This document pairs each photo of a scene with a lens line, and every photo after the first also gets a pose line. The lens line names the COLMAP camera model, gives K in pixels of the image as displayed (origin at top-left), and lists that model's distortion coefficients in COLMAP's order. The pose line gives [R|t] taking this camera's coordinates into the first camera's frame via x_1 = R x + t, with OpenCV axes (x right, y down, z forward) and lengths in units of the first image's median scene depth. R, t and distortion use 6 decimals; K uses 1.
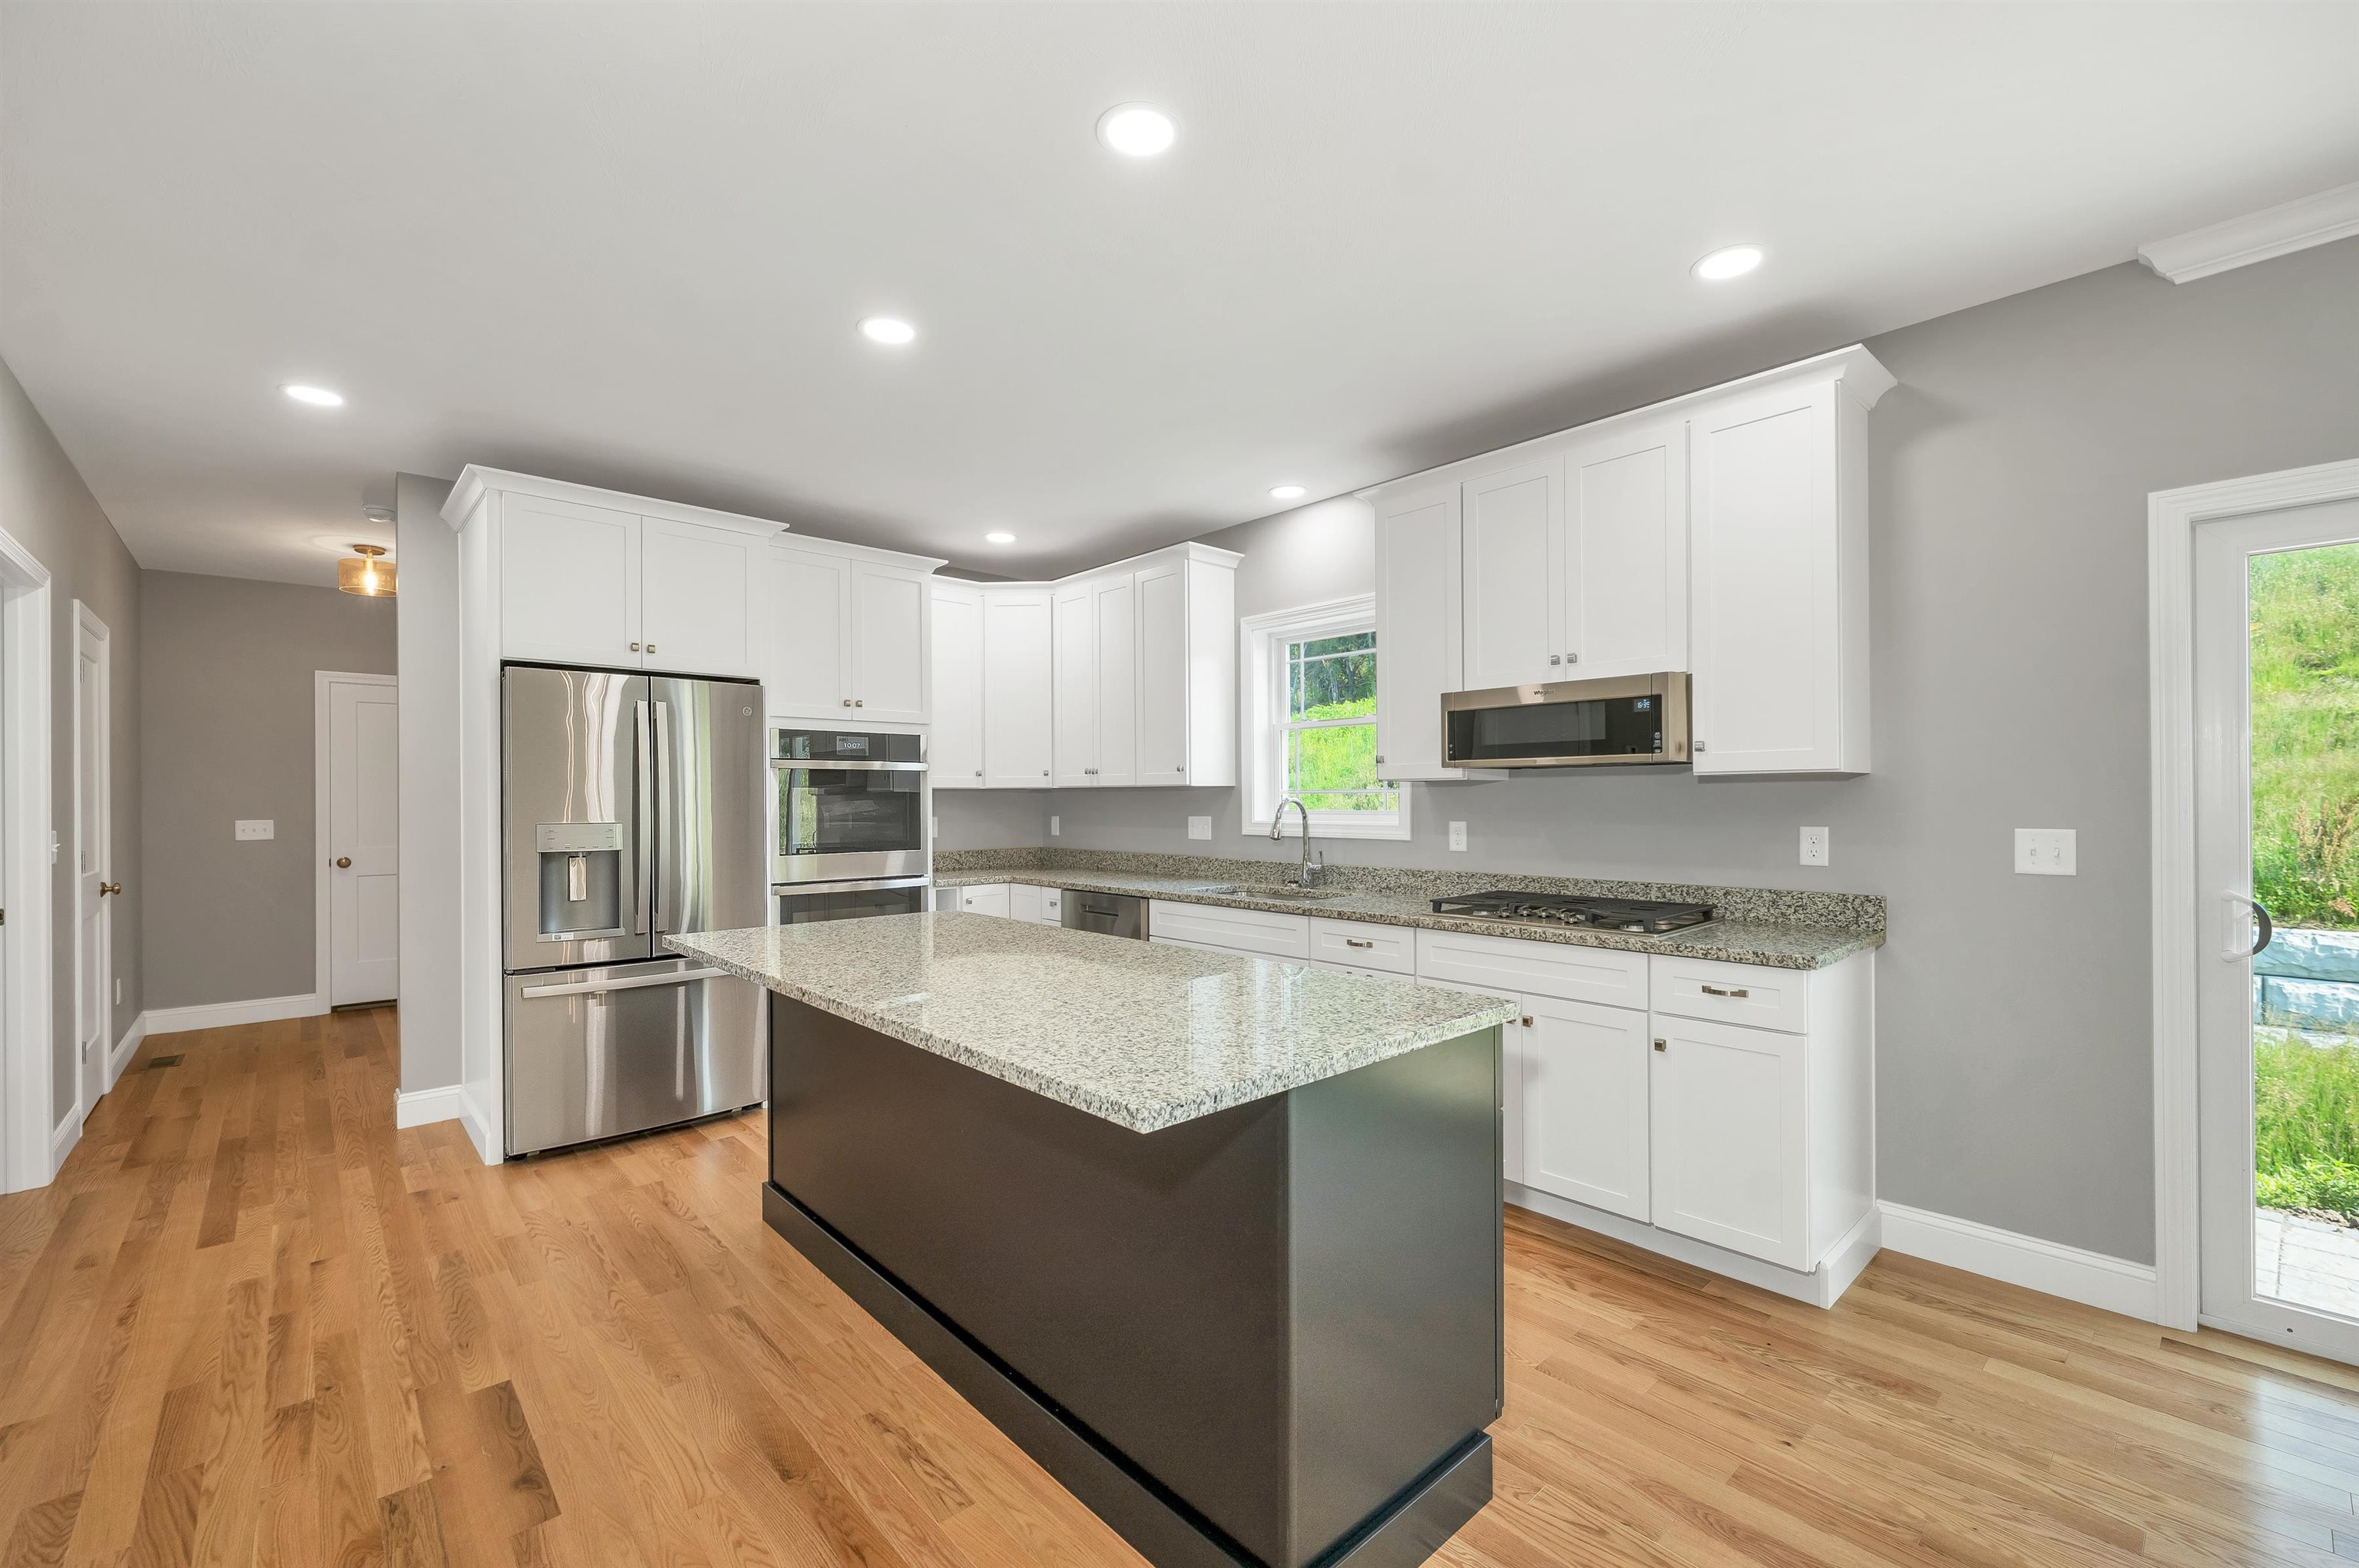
lens RADIAL K [[977.3, 0, 1201.6], [0, 977.3, 794.8], [0, 0, 1]] dist [0.006340, -0.001660]
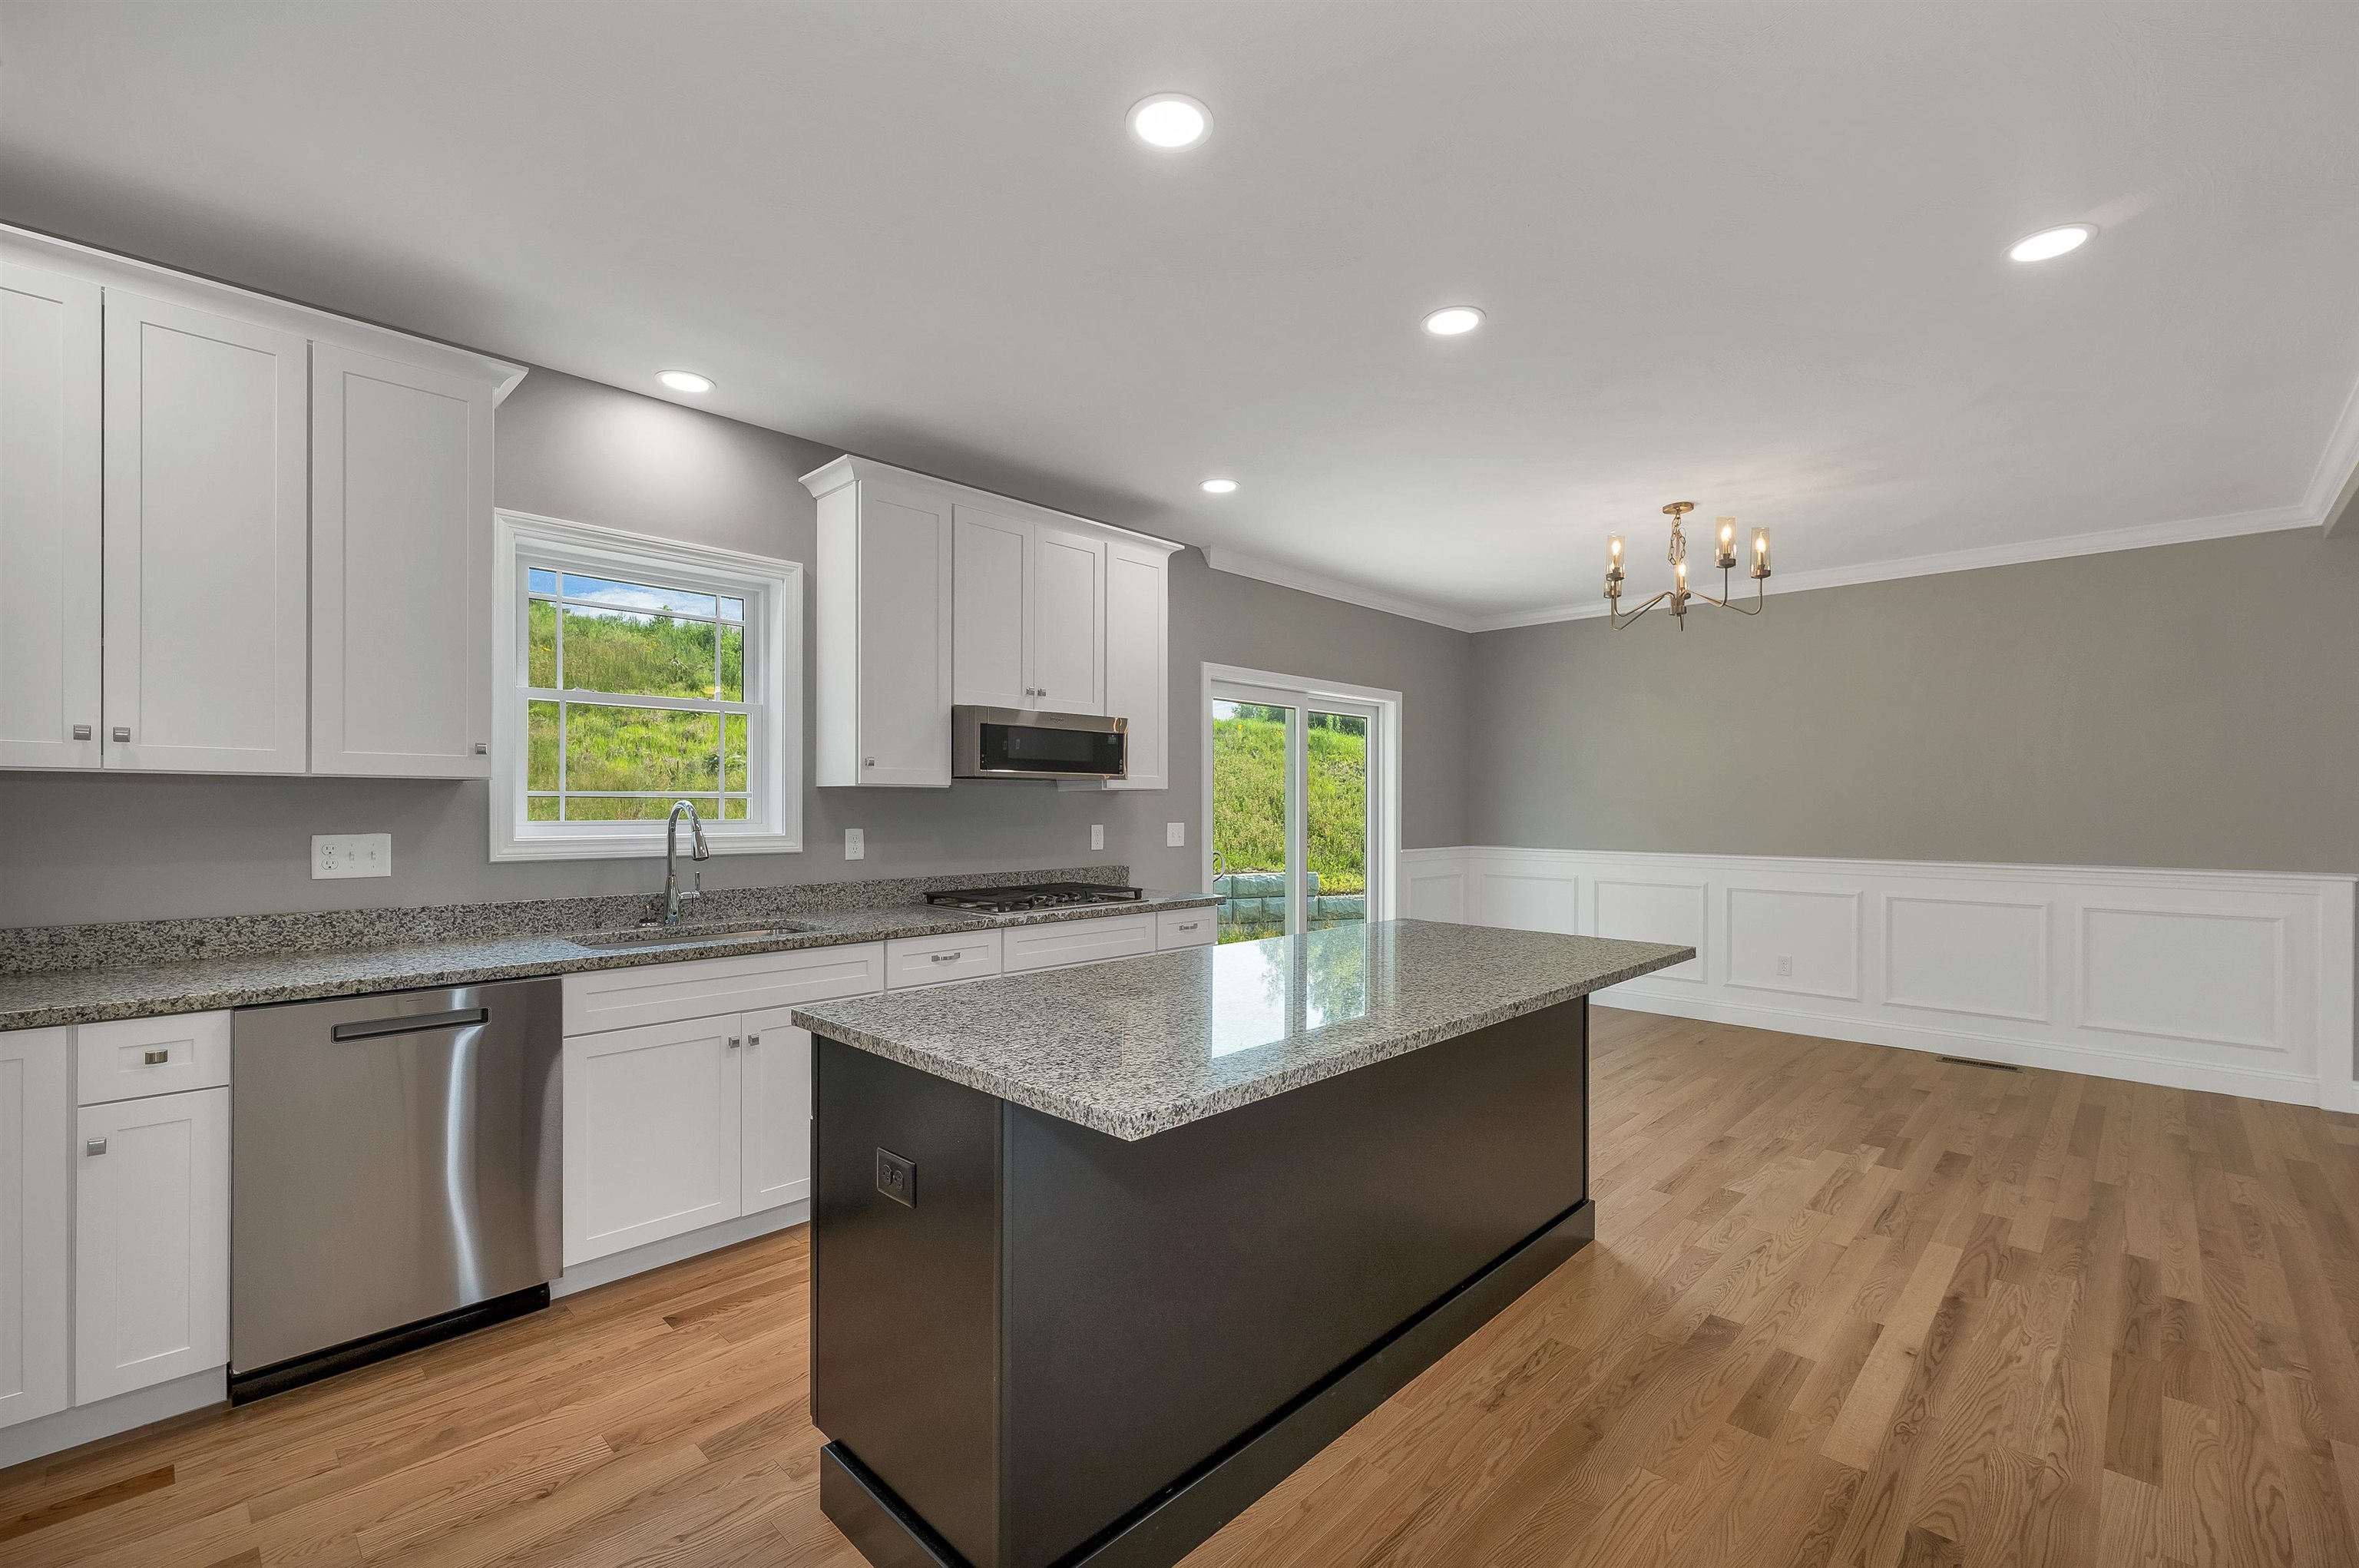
lens RADIAL K [[977.3, 0, 1181.8], [0, 977.3, 807.1], [0, 0, 1]] dist [0.006340, -0.001660]
pose [[-0.043100, 0.005256, 0.999057, -0.823564], [-0.005871, 0.999968, -0.005514, 0.010907], [-0.999053, -0.006103, -0.043068, 0.839082]]
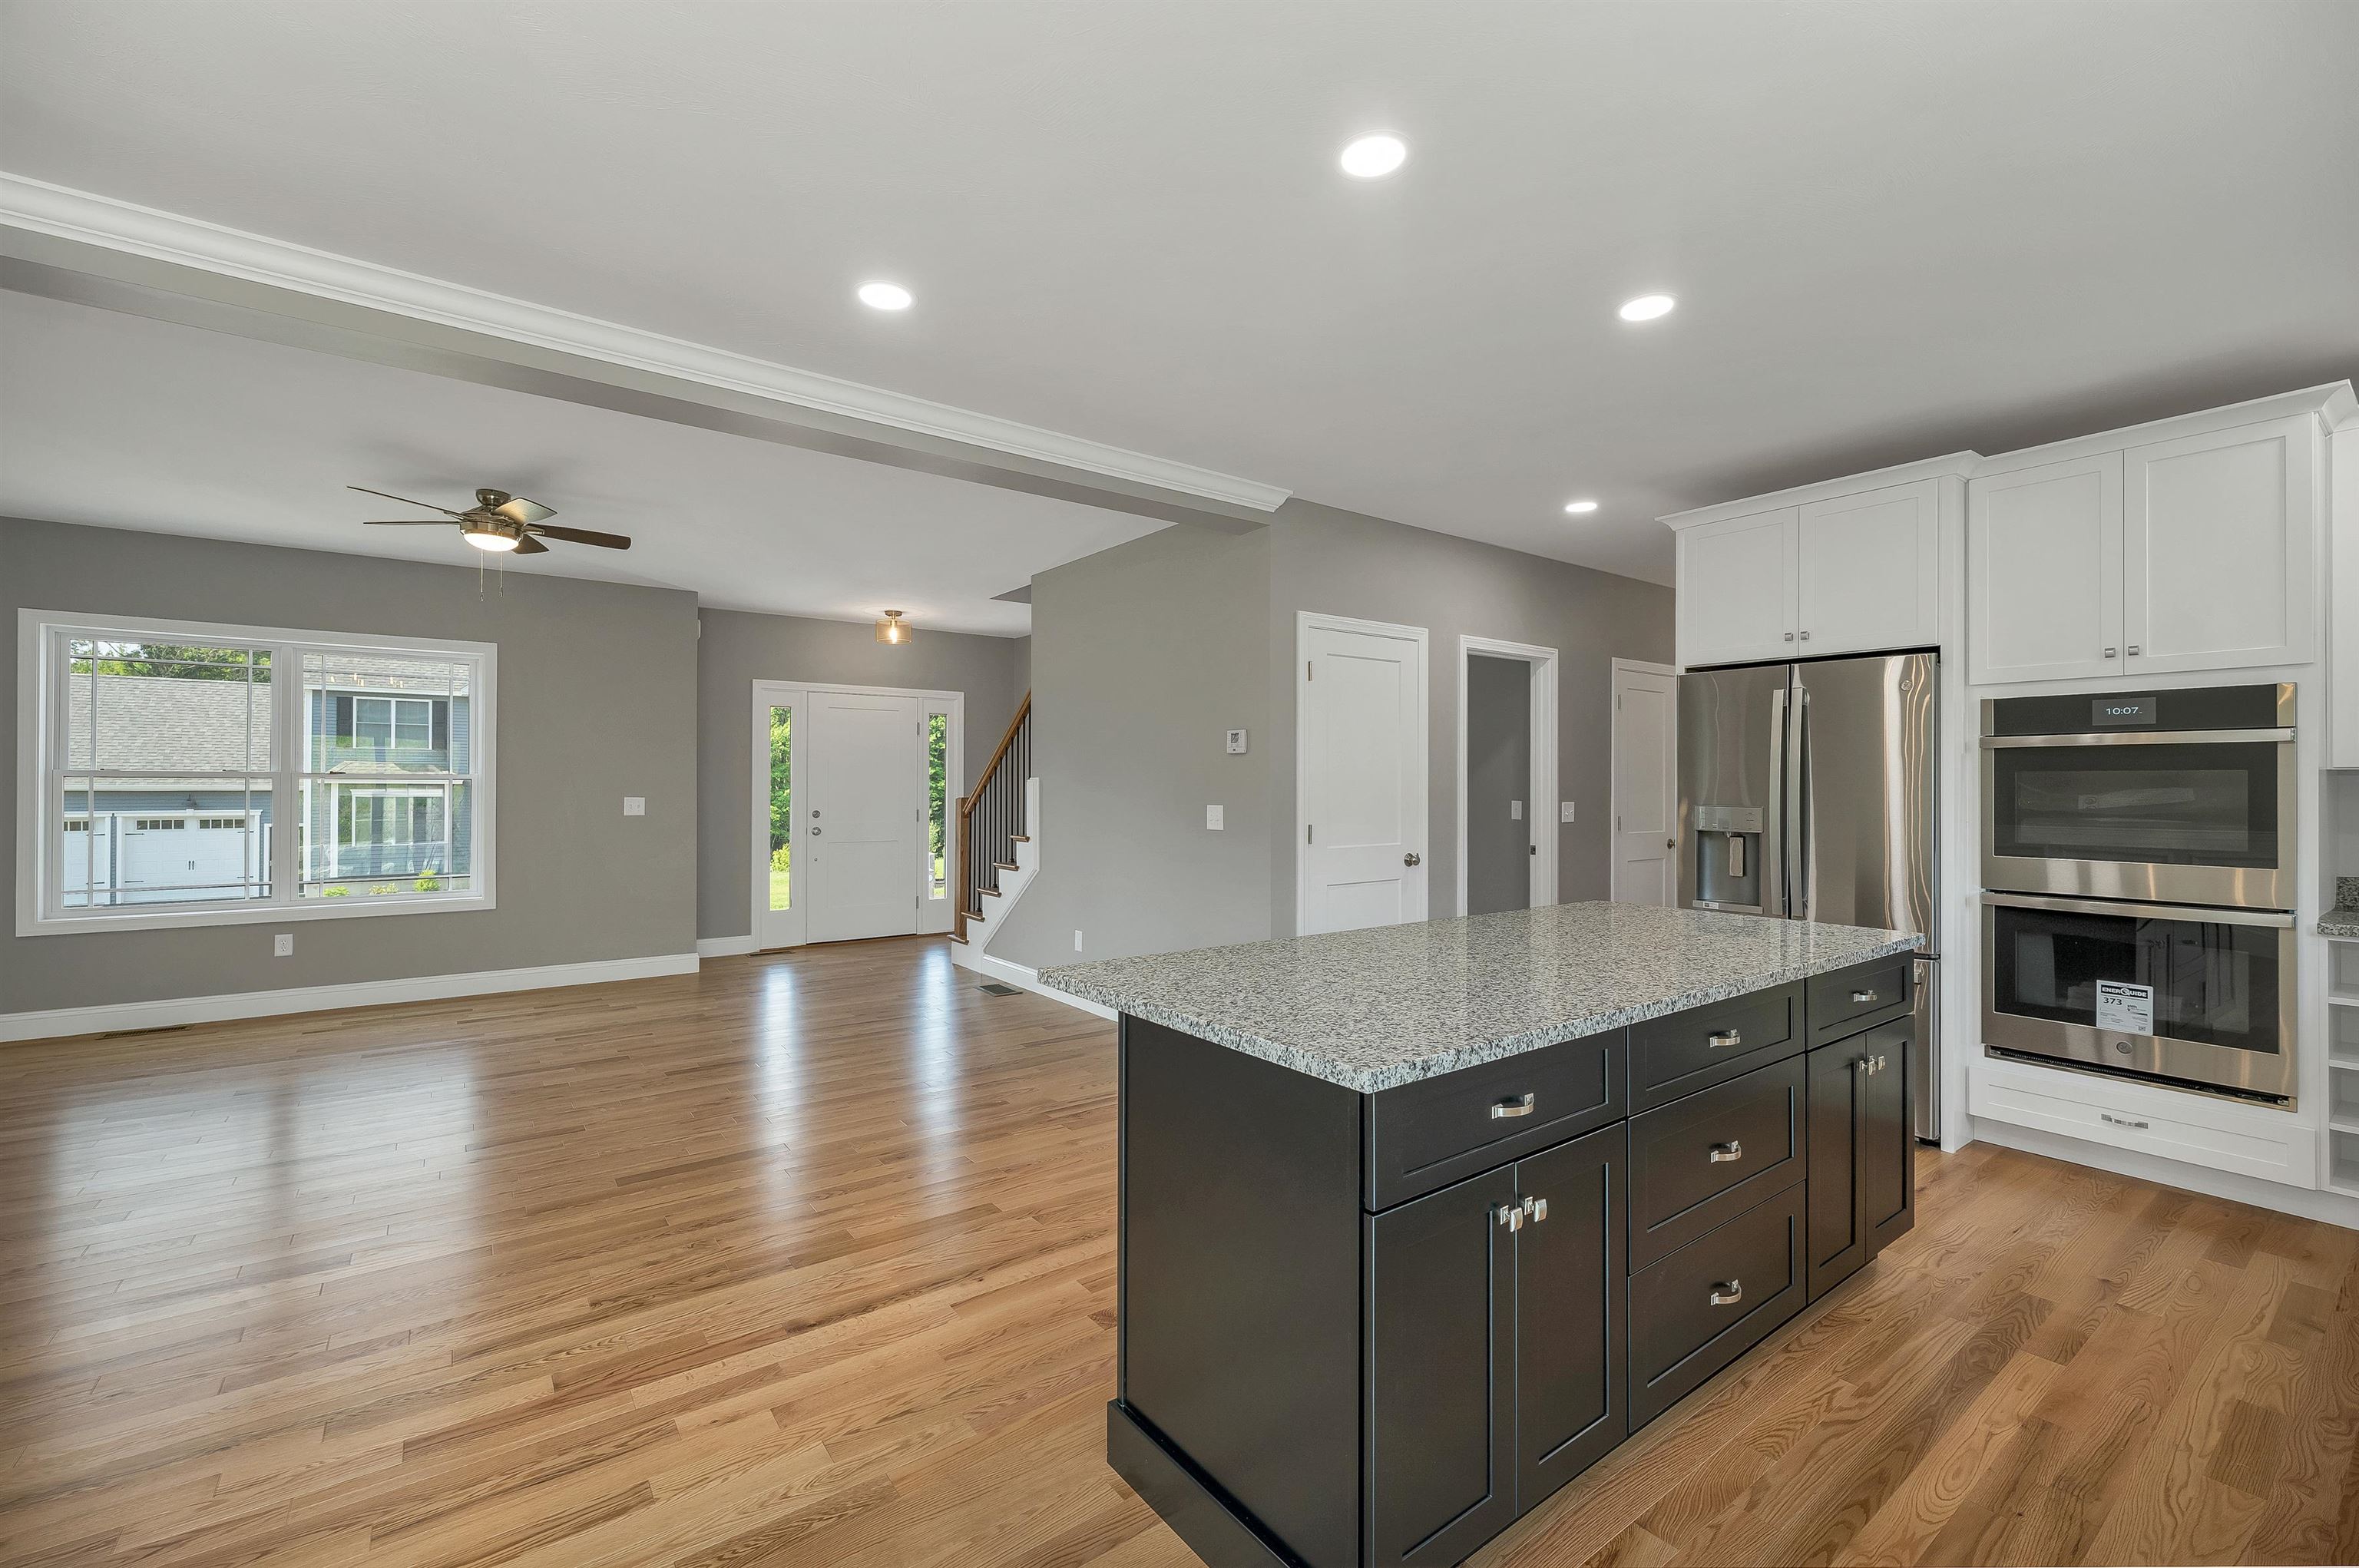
lens RADIAL K [[977.3, 0, 1139.8], [0, 977.3, 764.7], [0, 0, 1]] dist [0.006340, -0.001660]
pose [[-0.135456, -0.016408, -0.990647, 0.598776], [0.001194, 0.999859, -0.016724, -0.000497], [0.990783, -0.003448, -0.135417, 0.527907]]
